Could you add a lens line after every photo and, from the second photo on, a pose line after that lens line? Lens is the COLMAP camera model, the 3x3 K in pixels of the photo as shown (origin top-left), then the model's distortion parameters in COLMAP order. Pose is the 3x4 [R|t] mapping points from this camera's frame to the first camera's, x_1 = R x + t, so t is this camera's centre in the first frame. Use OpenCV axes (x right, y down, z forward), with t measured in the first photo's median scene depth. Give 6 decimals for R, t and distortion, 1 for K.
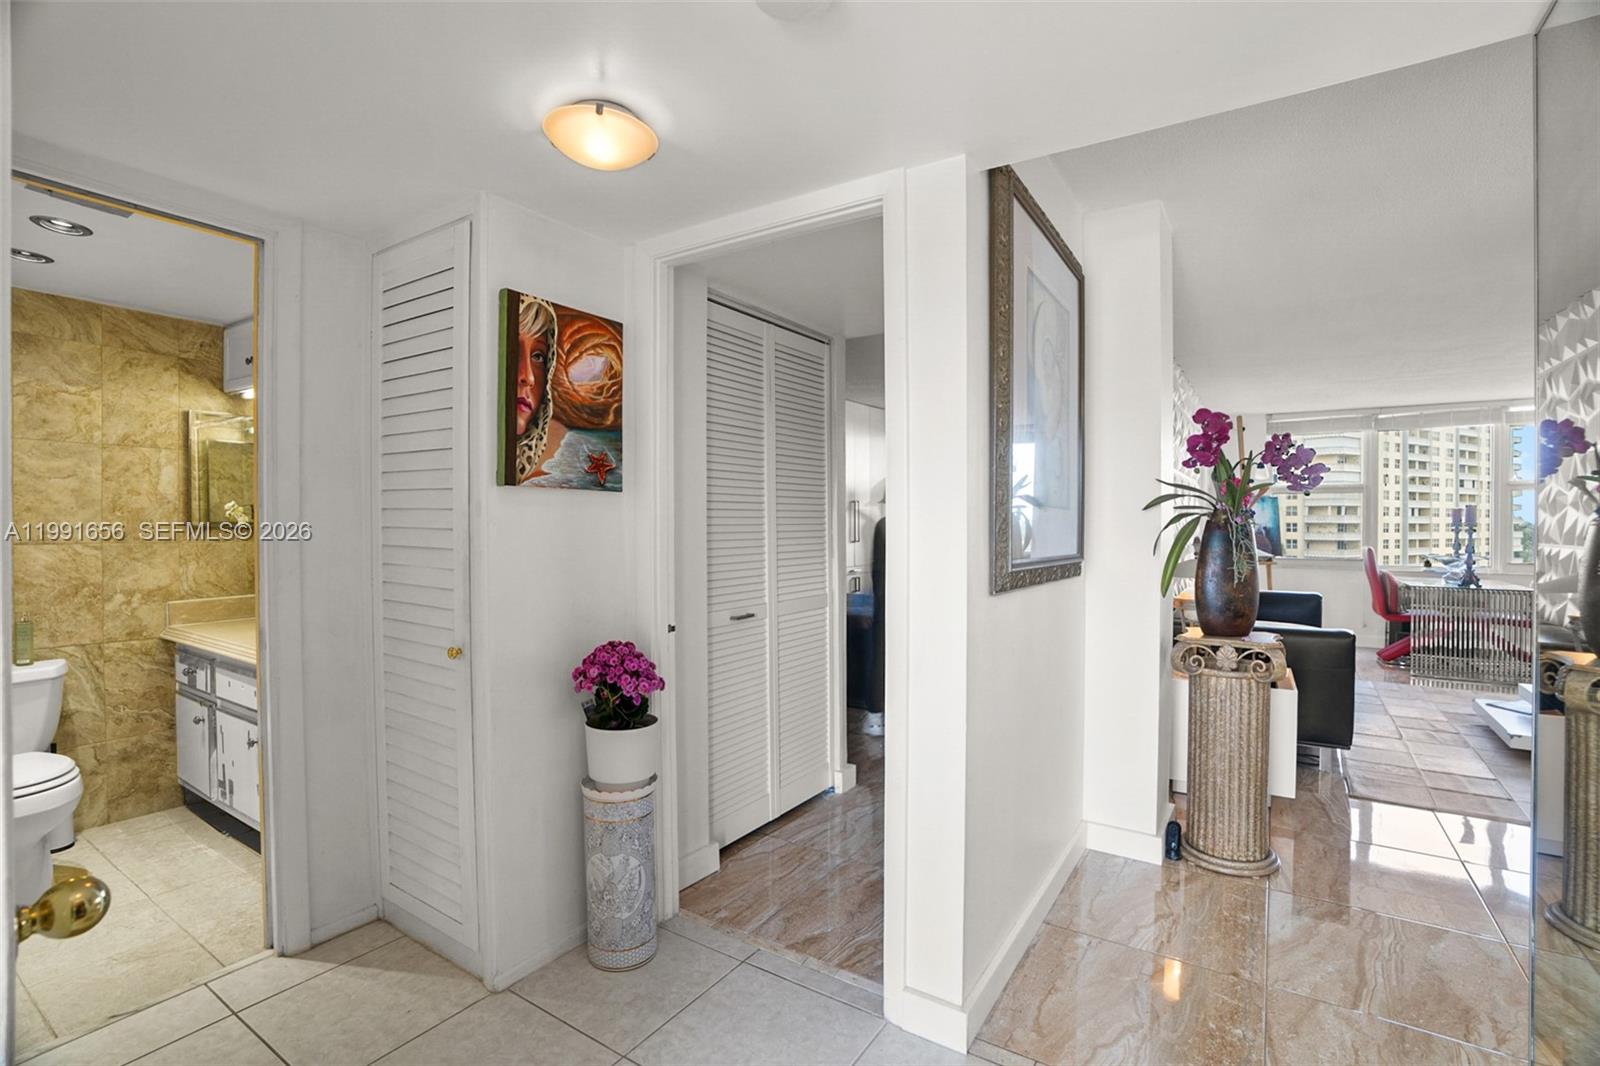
lens RADIAL K [[747.8, 0, 801.8], [0, 747.8, 529.4], [0, 0, 1]] dist [-0.055505, 0.020984]
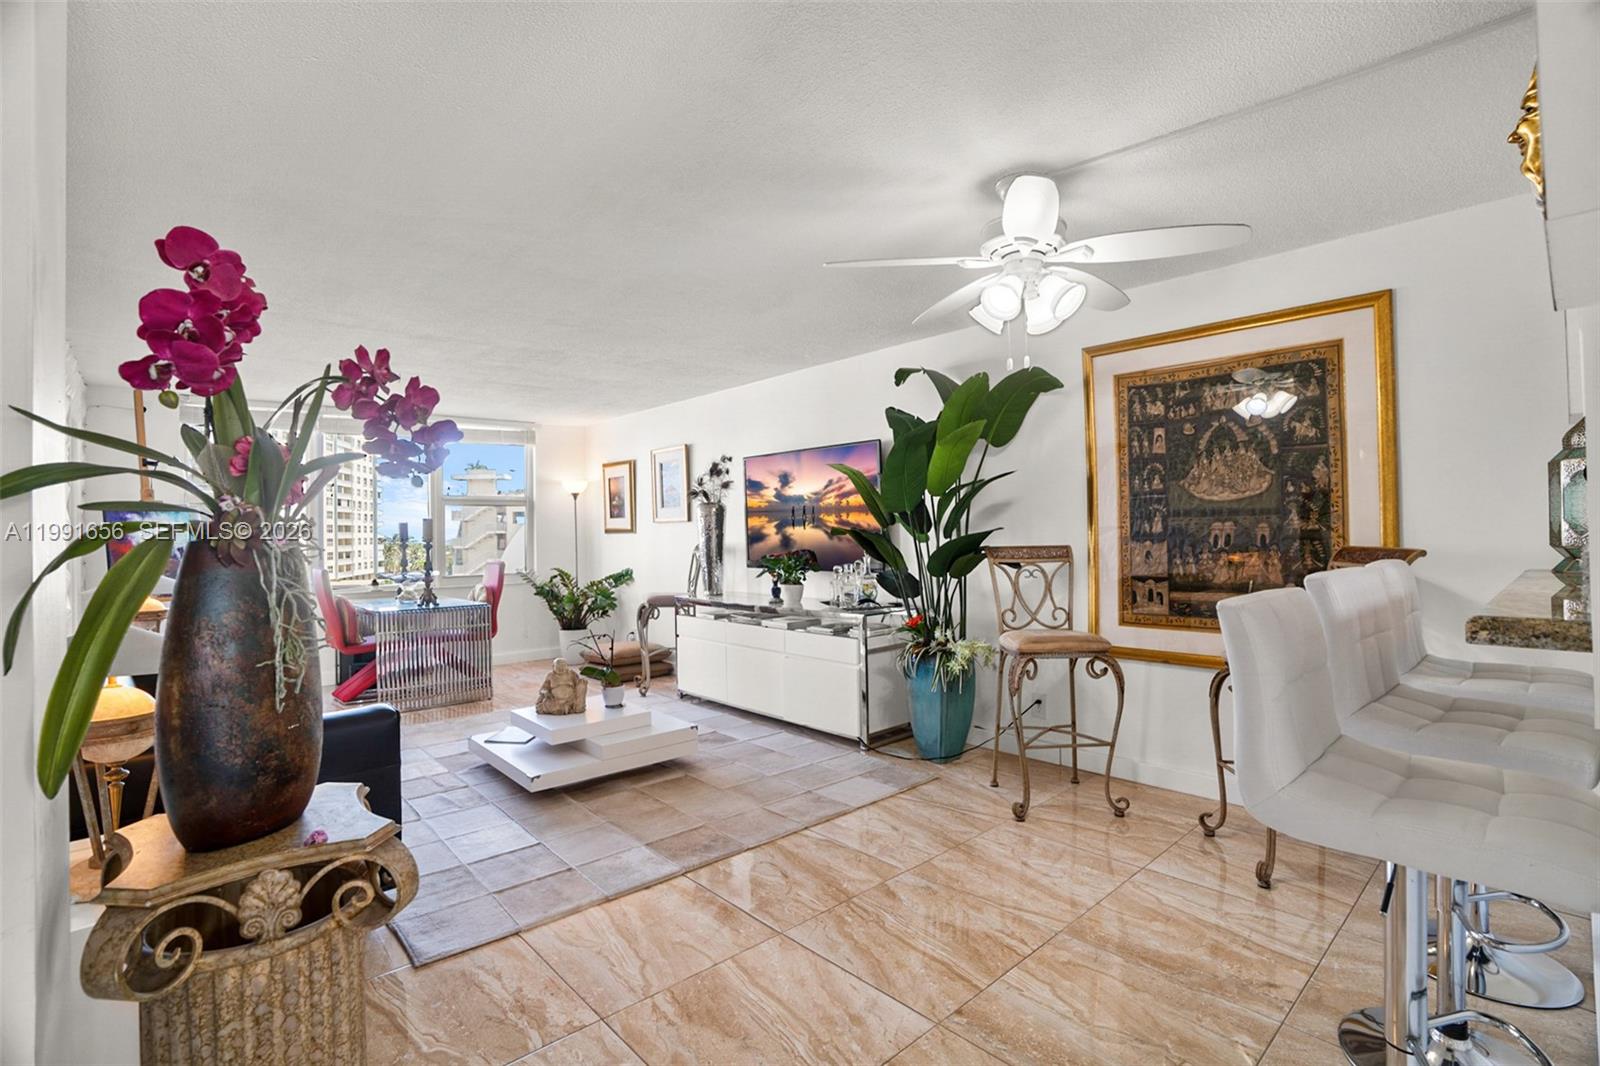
lens RADIAL K [[747.8, 0, 820.7], [0, 747.8, 518.1], [0, 0, 1]] dist [-0.055505, 0.020984]
pose [[0.244920, 0.010450, 0.969487, 0.254365], [0.026475, 0.999497, -0.017461, -0.008339], [-0.969182, 0.029944, 0.244520, 0.562493]]
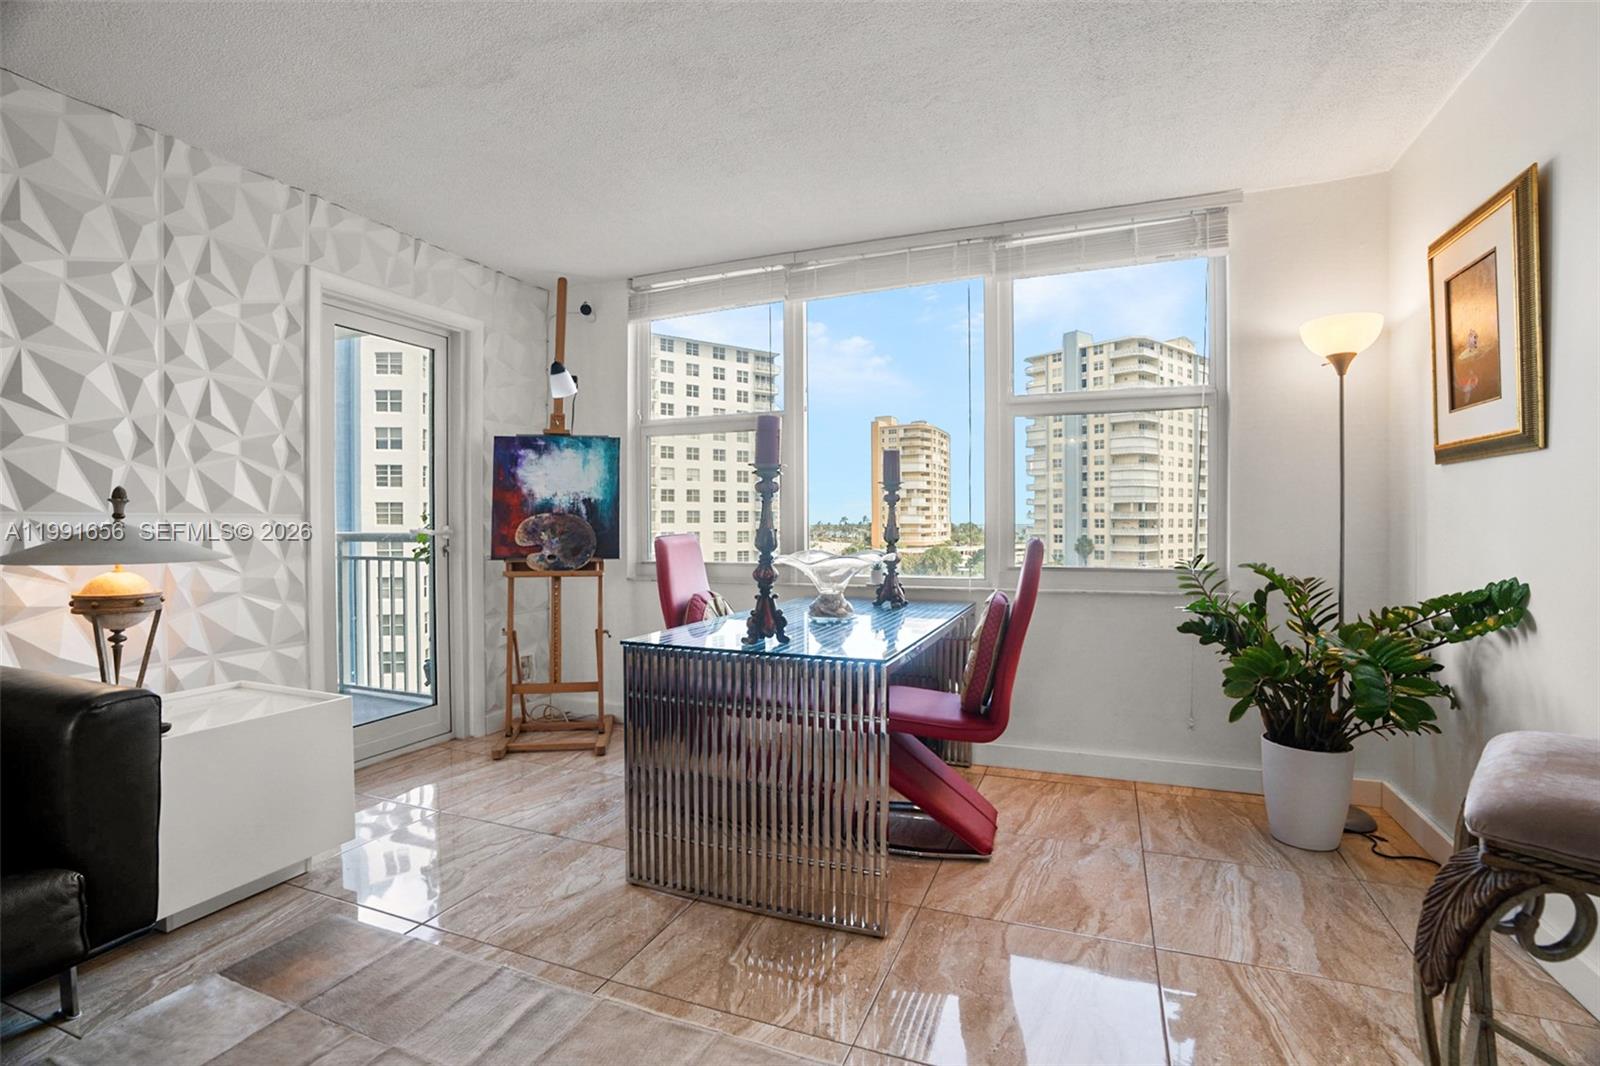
lens RADIAL K [[747.8, 0, 797.9], [0, 747.8, 530.2], [0, 0, 1]] dist [-0.055505, 0.020984]
pose [[0.982923, -0.012230, 0.183608, 1.789344], [0.012399, 0.999923, 0.000225, 0.047294], [-0.183597, 0.002055, 0.983000, 1.289123]]
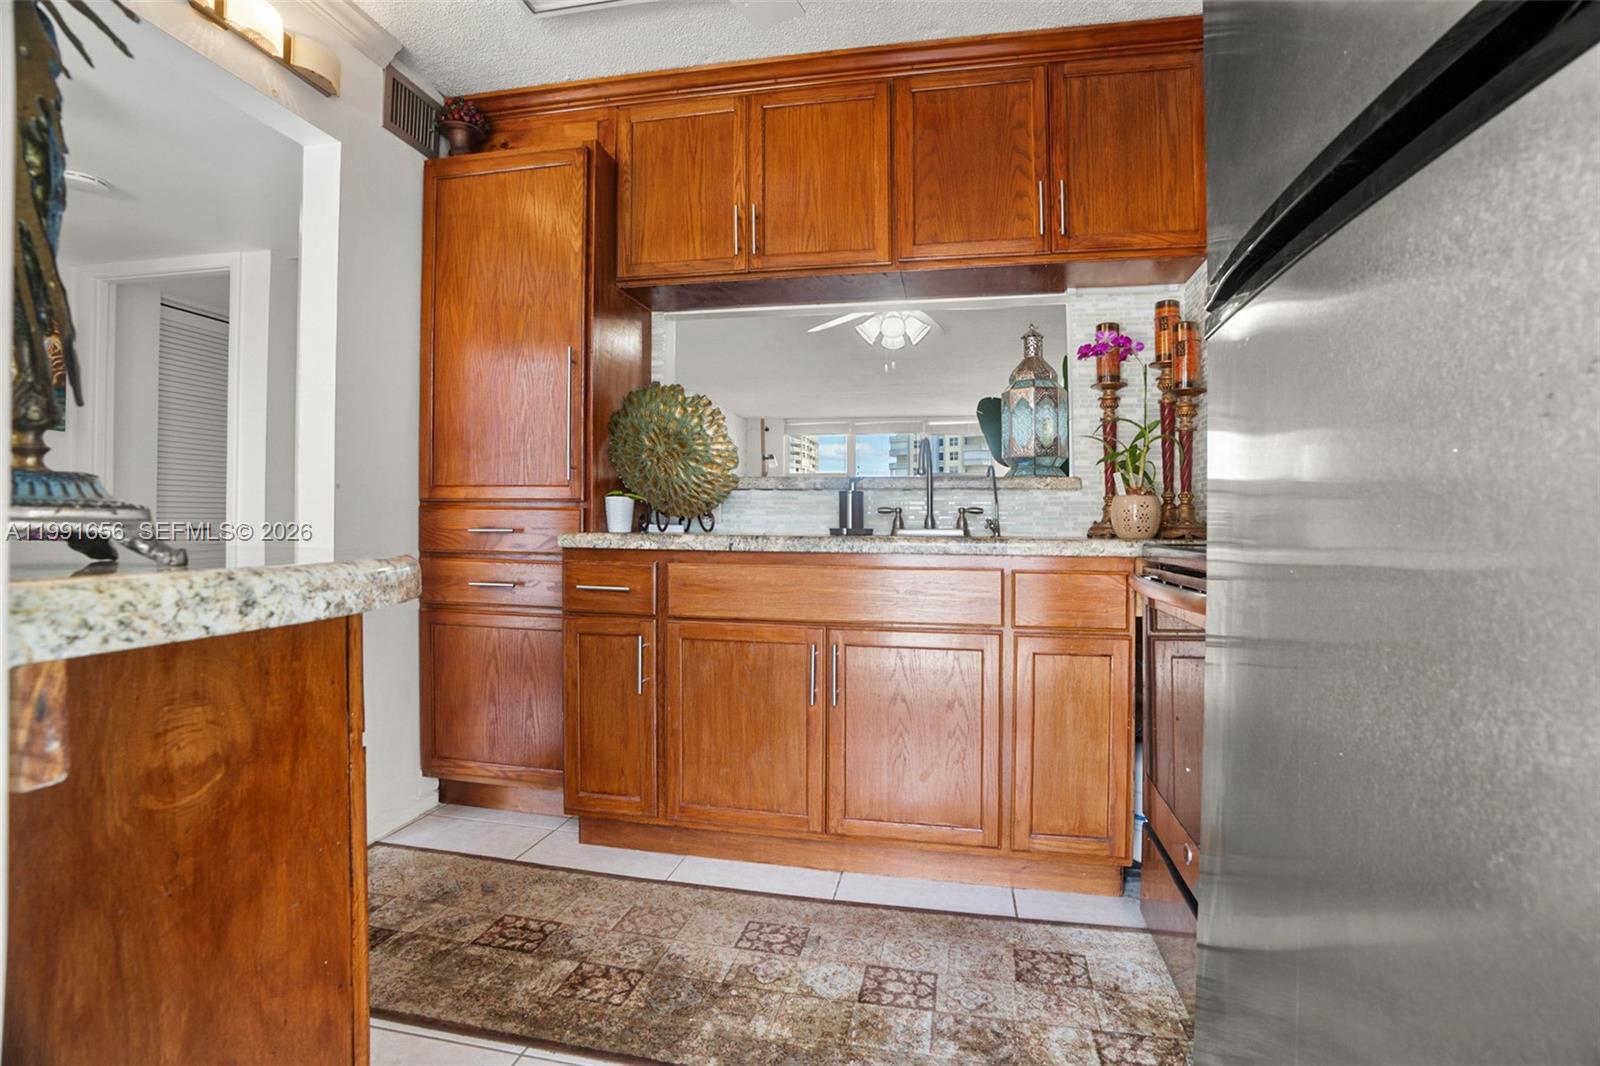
lens RADIAL K [[747.8, 0, 800.6], [0, 747.8, 520.3], [0, 0, 1]] dist [-0.055505, 0.020984]
pose [[0.932667, 0.004072, 0.360715, 0.490430], [-0.002536, 0.999986, -0.004732, 0.109546], [-0.360729, 0.003498, 0.932664, -0.726793]]
